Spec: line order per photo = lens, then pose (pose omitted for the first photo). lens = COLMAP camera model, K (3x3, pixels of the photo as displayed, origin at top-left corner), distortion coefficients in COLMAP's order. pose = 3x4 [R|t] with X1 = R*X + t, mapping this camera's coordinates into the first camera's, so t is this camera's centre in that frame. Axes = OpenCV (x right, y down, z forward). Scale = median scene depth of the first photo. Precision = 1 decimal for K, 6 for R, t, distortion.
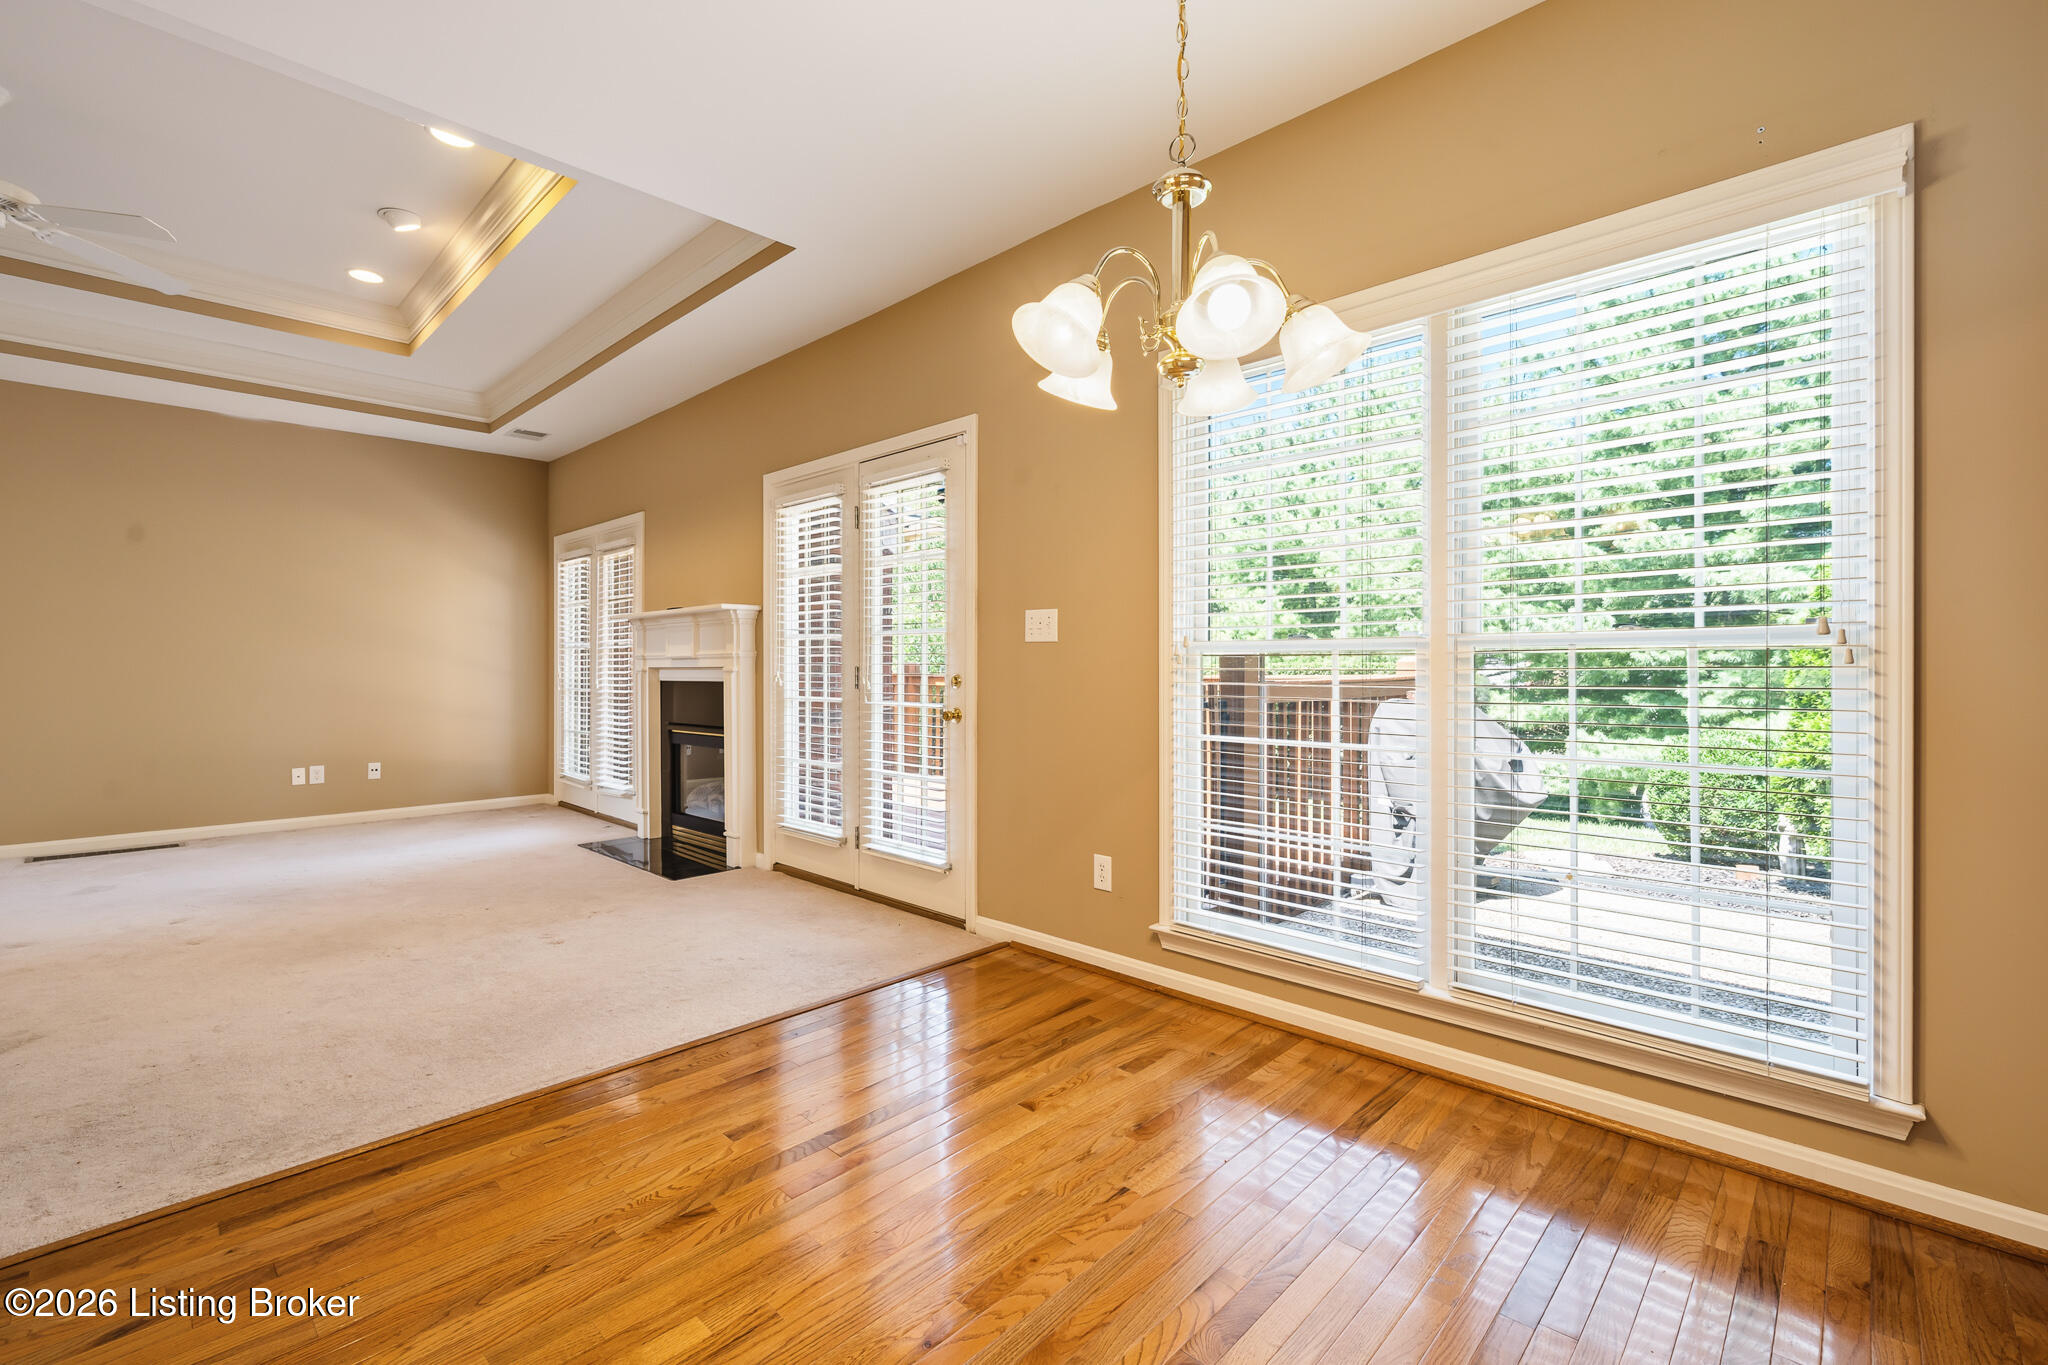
lens RADIAL K [[863.2, 0, 1053.0], [0, 863.2, 667.0], [0, 0, 1]] dist [-0.000328, -0.000328]
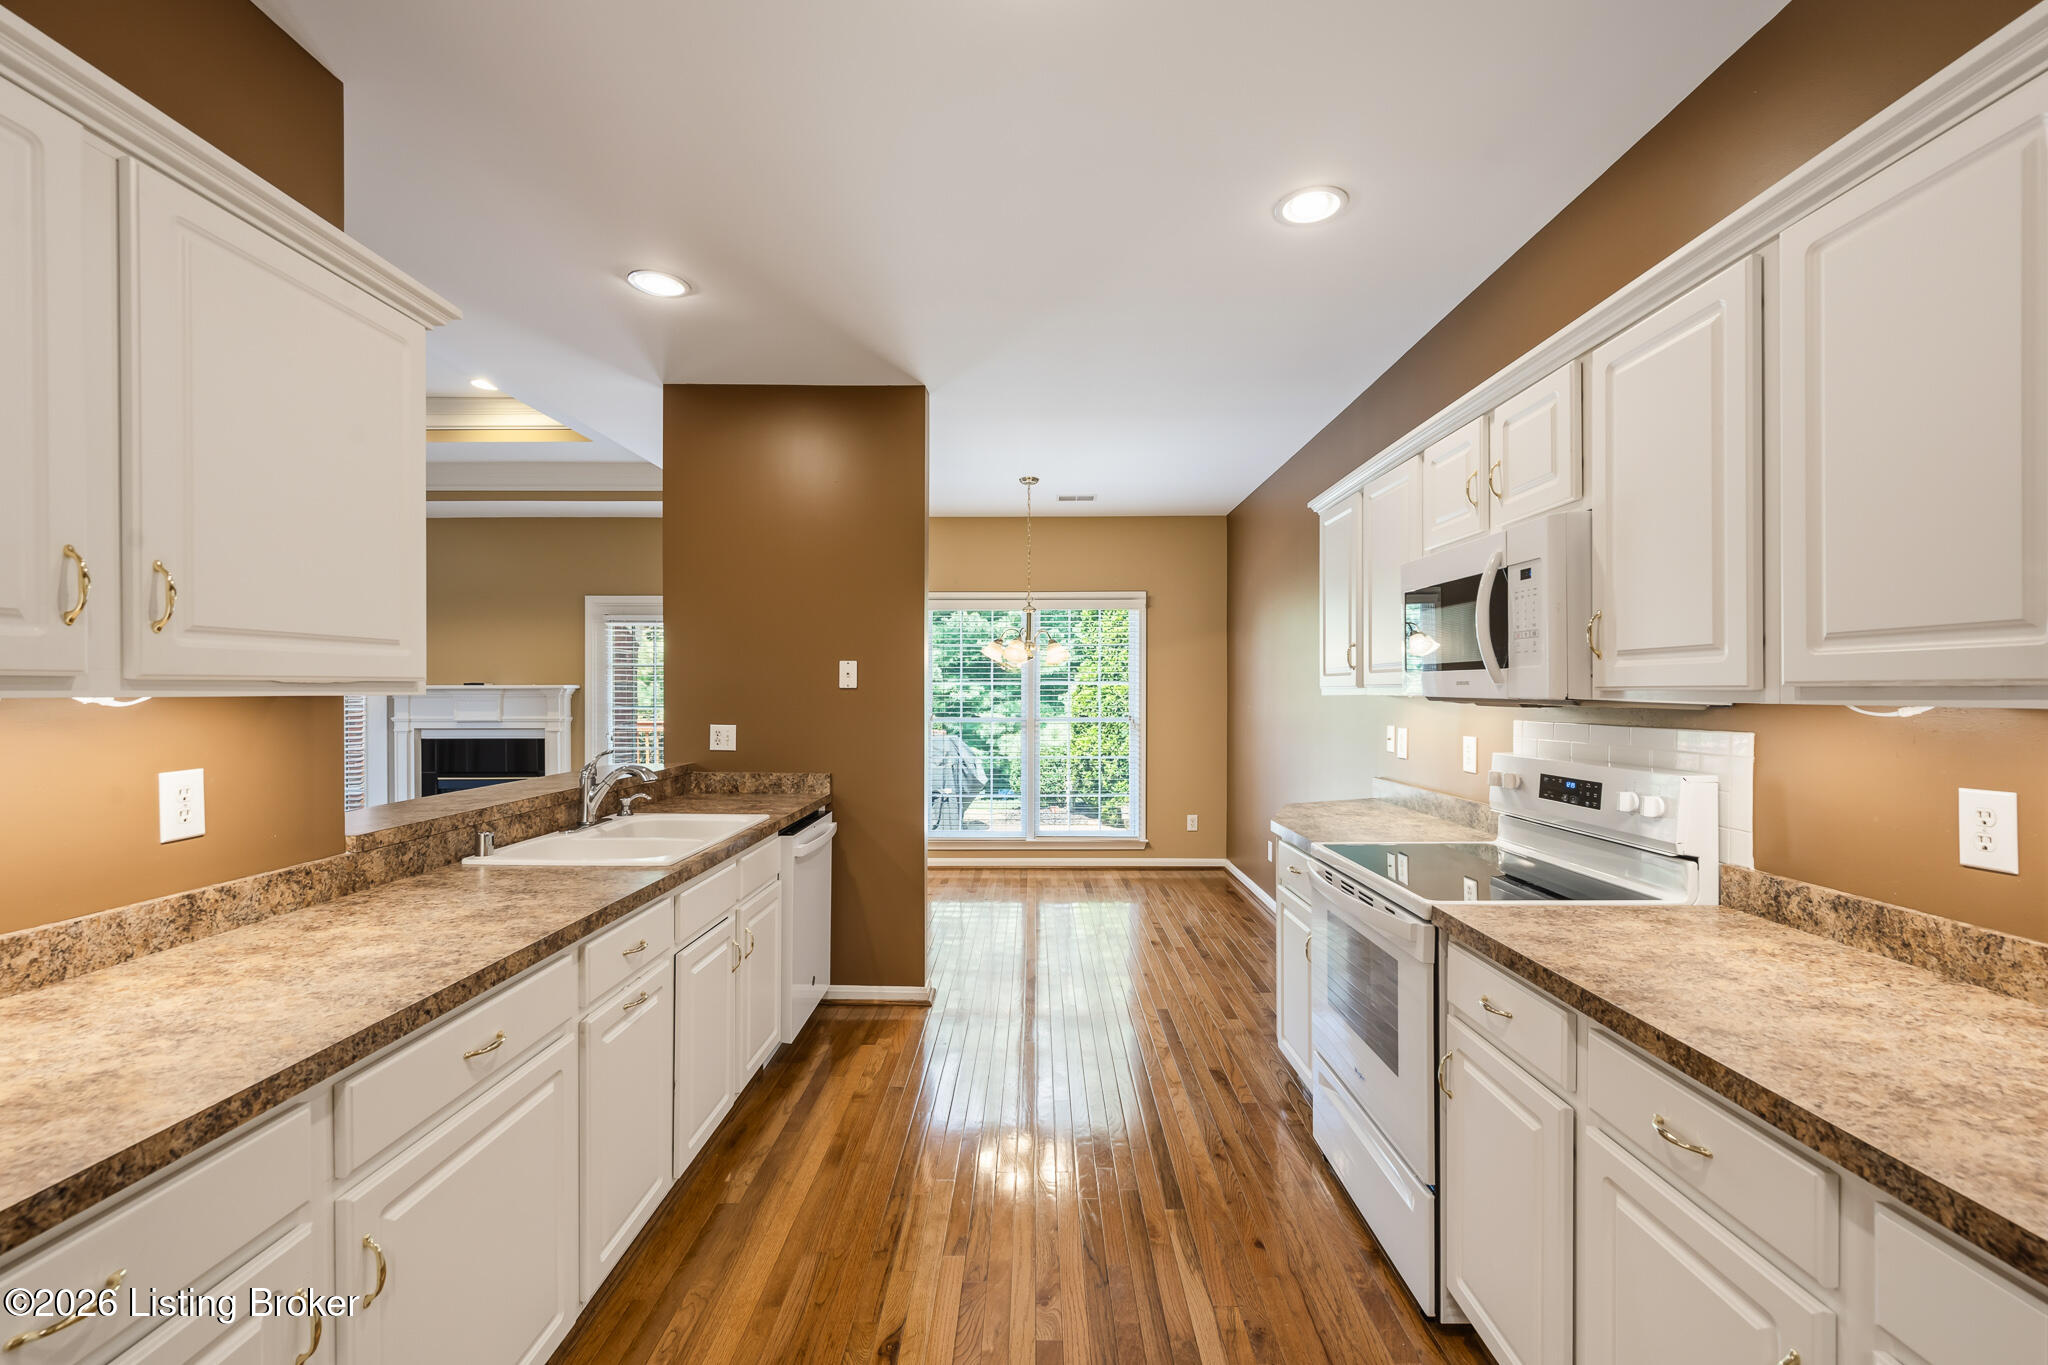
lens RADIAL K [[863.2, 0, 1020.8], [0, 863.2, 688.4], [0, 0, 1]] dist [-0.000328, -0.000328]
pose [[0.732173, 0.002184, 0.681115, -0.295516], [-0.000530, 0.999996, -0.002636, -0.023786], [-0.681119, 0.001569, 0.732171, -0.210169]]
